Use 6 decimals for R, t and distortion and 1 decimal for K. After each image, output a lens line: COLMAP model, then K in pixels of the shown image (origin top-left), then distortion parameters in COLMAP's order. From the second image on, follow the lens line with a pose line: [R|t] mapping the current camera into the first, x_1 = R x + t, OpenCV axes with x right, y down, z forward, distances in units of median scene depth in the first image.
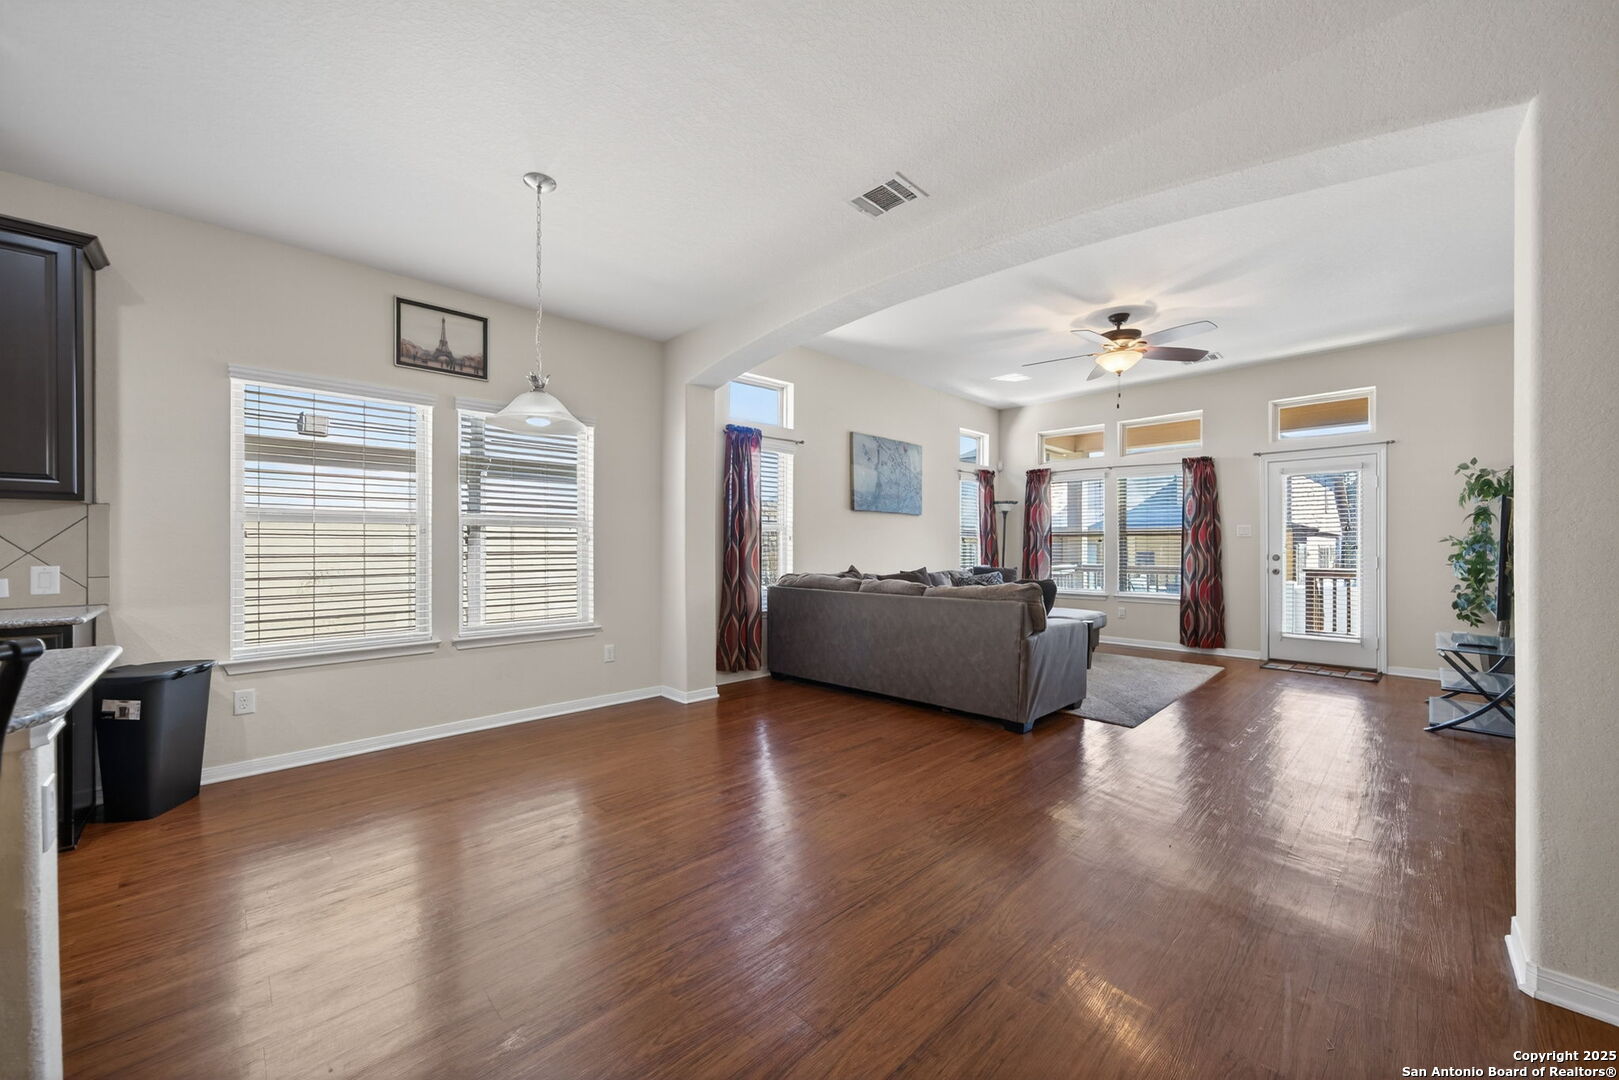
lens RADIAL K [[613.5, 0, 809.5], [0, 613.5, 543.2], [0, 0, 1]] dist [0.000996, 0.000655]
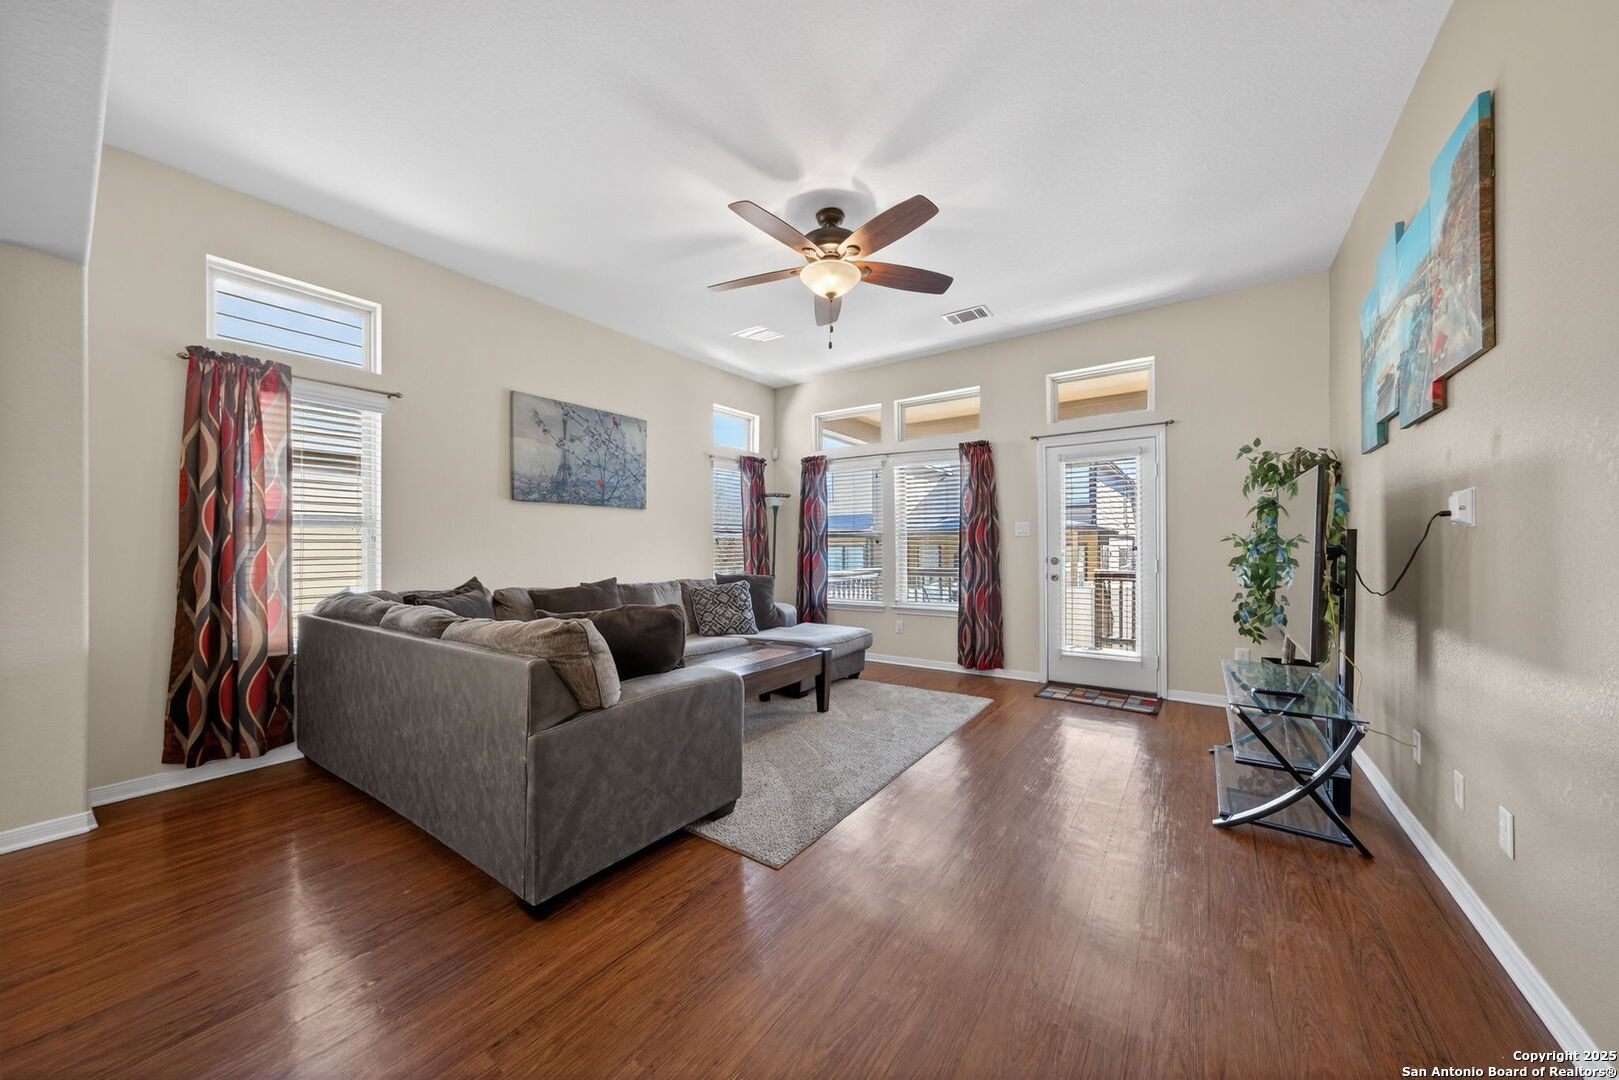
lens RADIAL K [[565.9, 0, 804.2], [0, 565.9, 544.4], [0, 0, 1]] dist [-0.017854, 0.000304]
pose [[0.985125, -0.003493, 0.171803, 0.279537], [0.003658, 0.999993, -0.000646, 0.000040], [-0.171799, 0.001265, 0.985131, 0.288272]]
